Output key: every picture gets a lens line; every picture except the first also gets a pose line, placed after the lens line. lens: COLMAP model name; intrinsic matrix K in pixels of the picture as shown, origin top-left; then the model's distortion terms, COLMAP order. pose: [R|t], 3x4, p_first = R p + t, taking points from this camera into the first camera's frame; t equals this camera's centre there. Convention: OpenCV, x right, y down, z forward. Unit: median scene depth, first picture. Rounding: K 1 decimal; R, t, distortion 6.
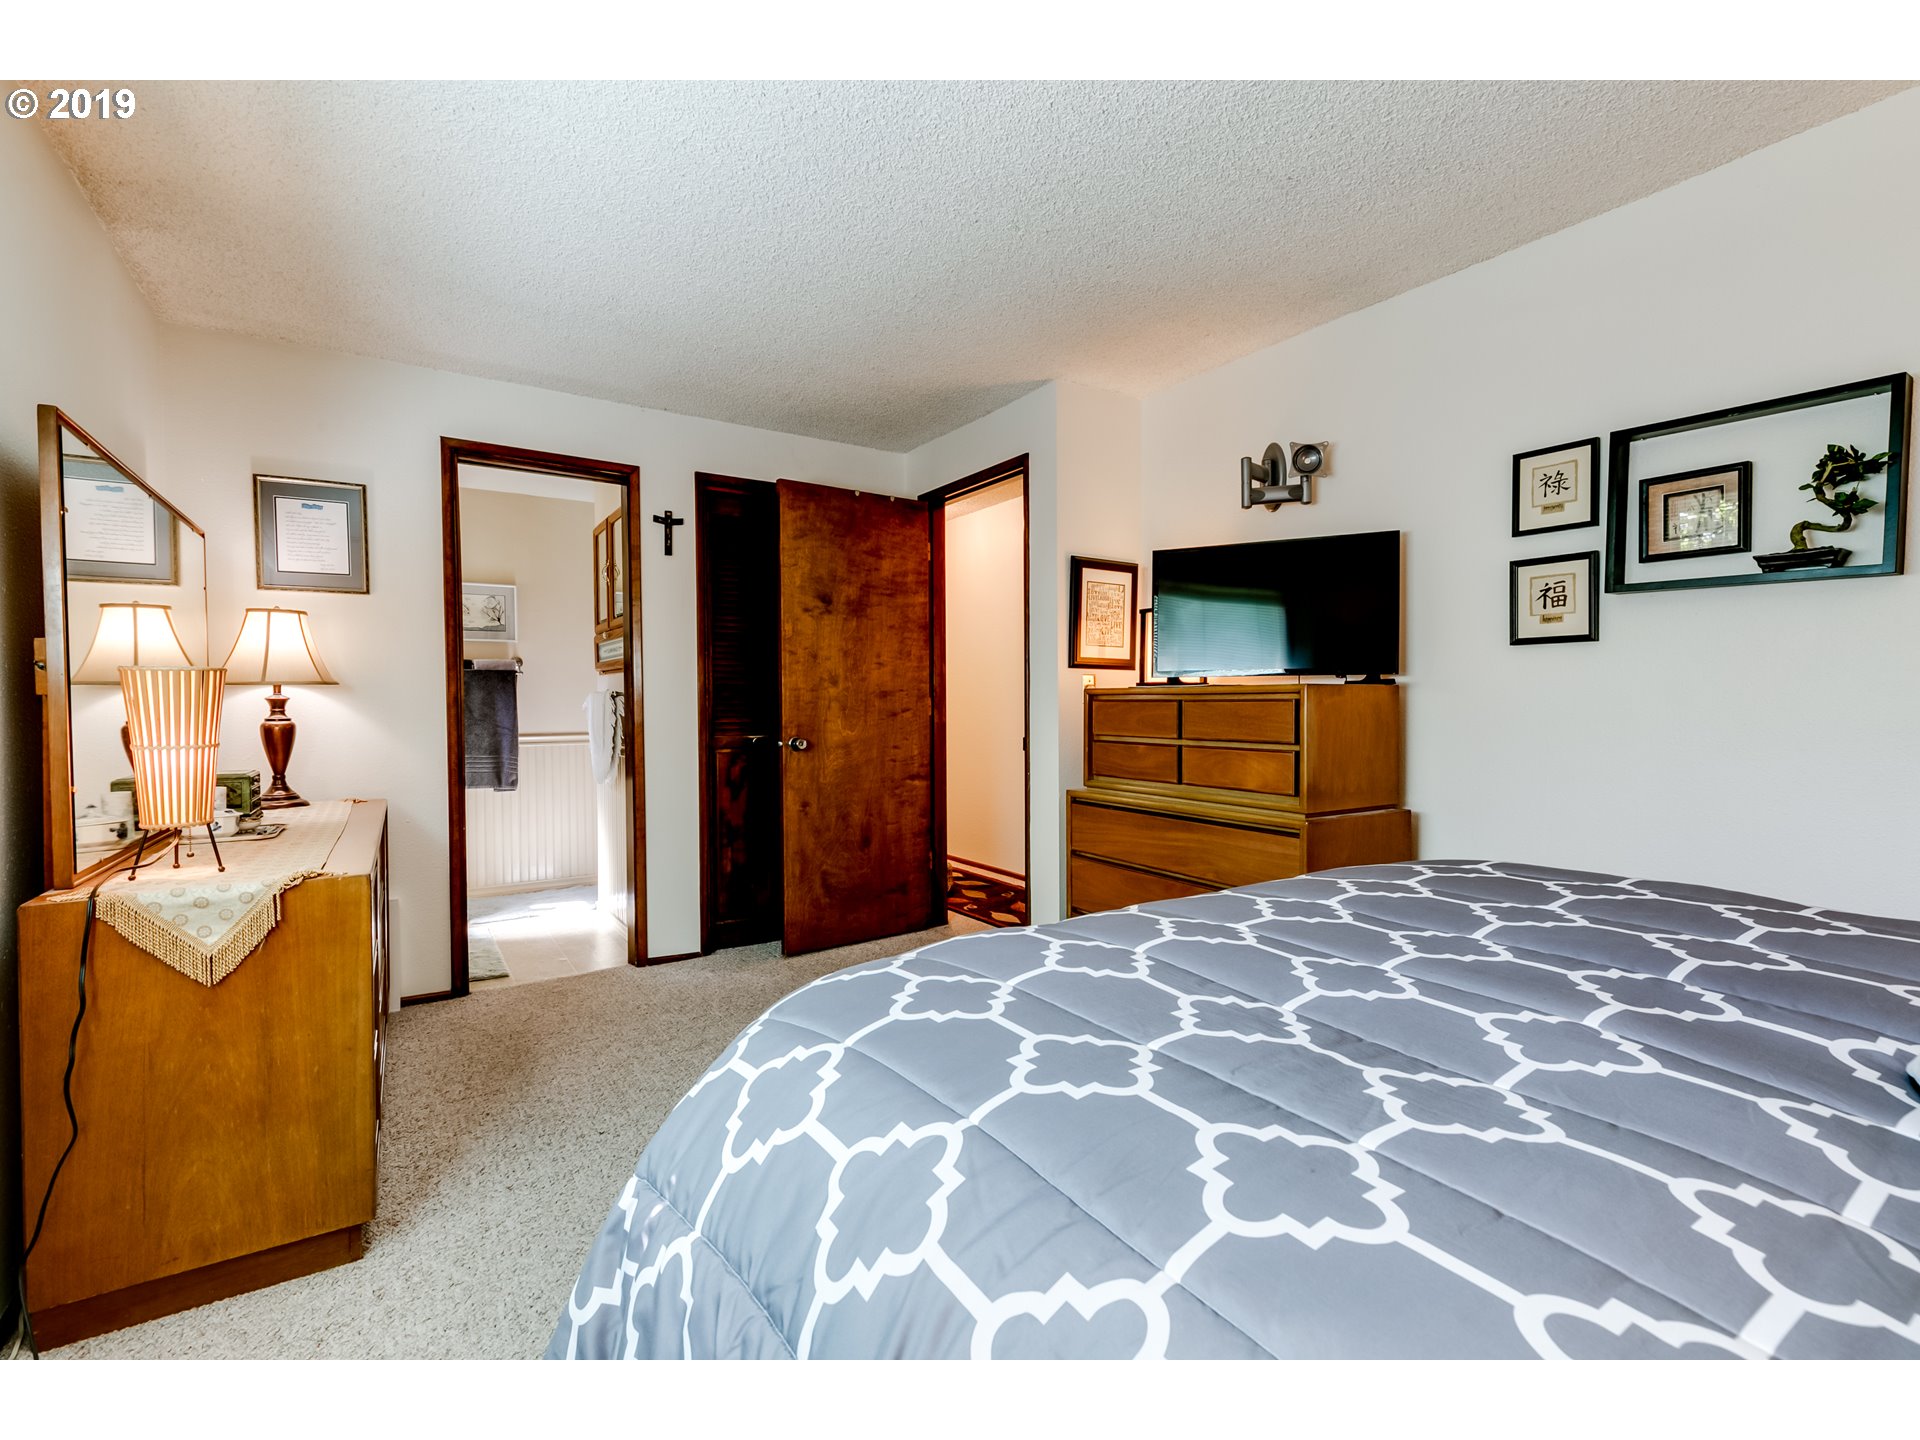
lens RADIAL K [[862.9, 0, 952.9], [0, 862.9, 716.6], [0, 0, 1]] dist [0.007282, -0.000190]
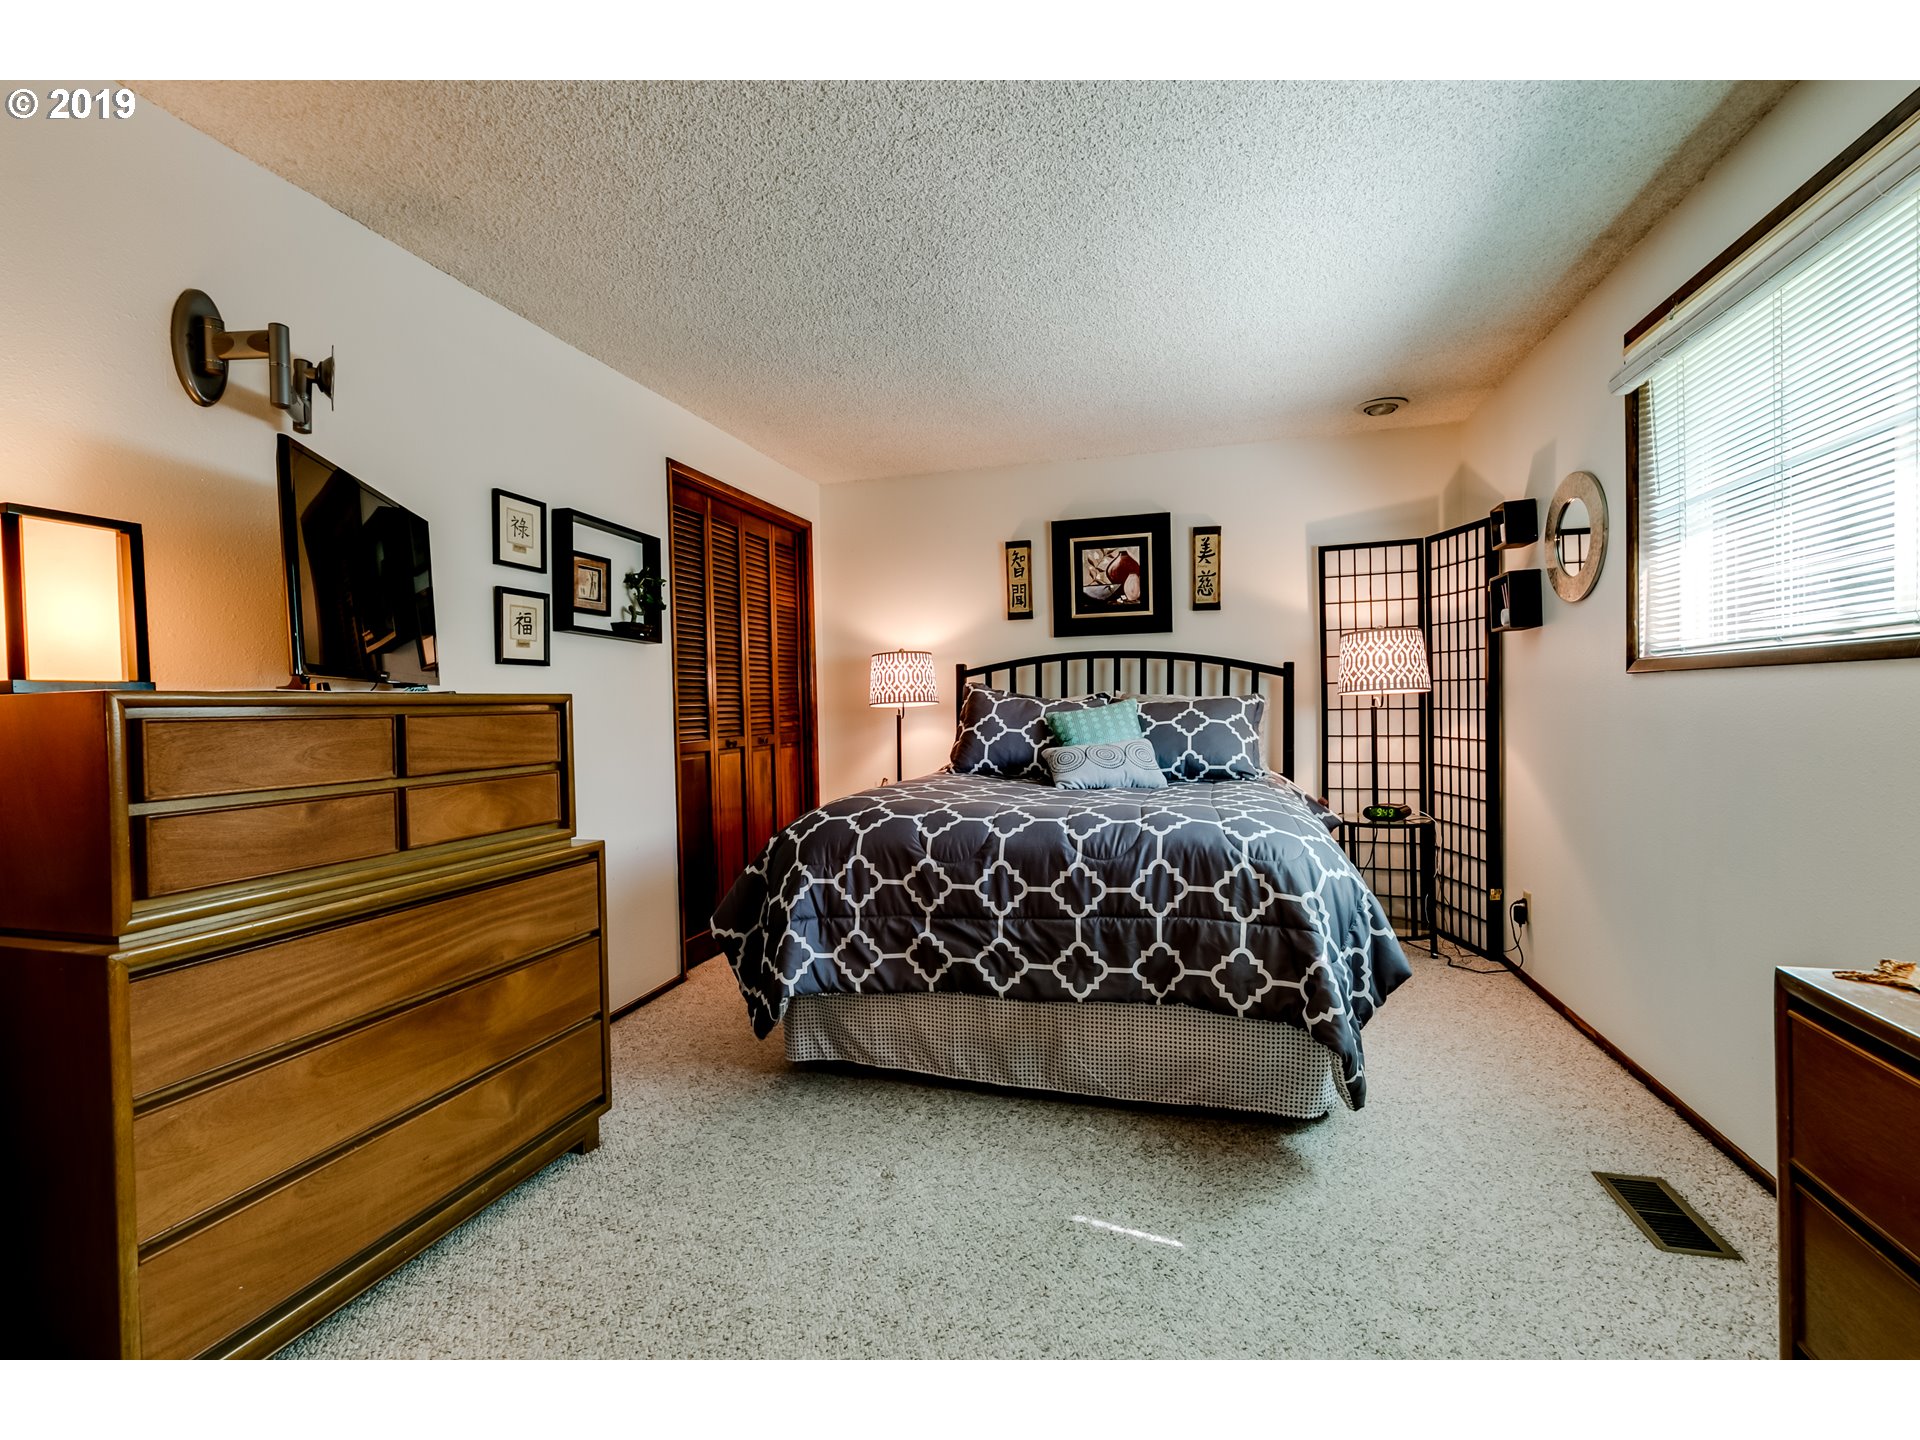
lens RADIAL K [[862.9, 0, 952.9], [0, 862.9, 716.6], [0, 0, 1]] dist [0.007282, -0.000190]
pose [[-0.661085, 0.005942, 0.750288, -0.576116], [0.034753, 0.999138, 0.022708, -0.022636], [-0.749506, 0.041086, -0.660721, 1.386520]]
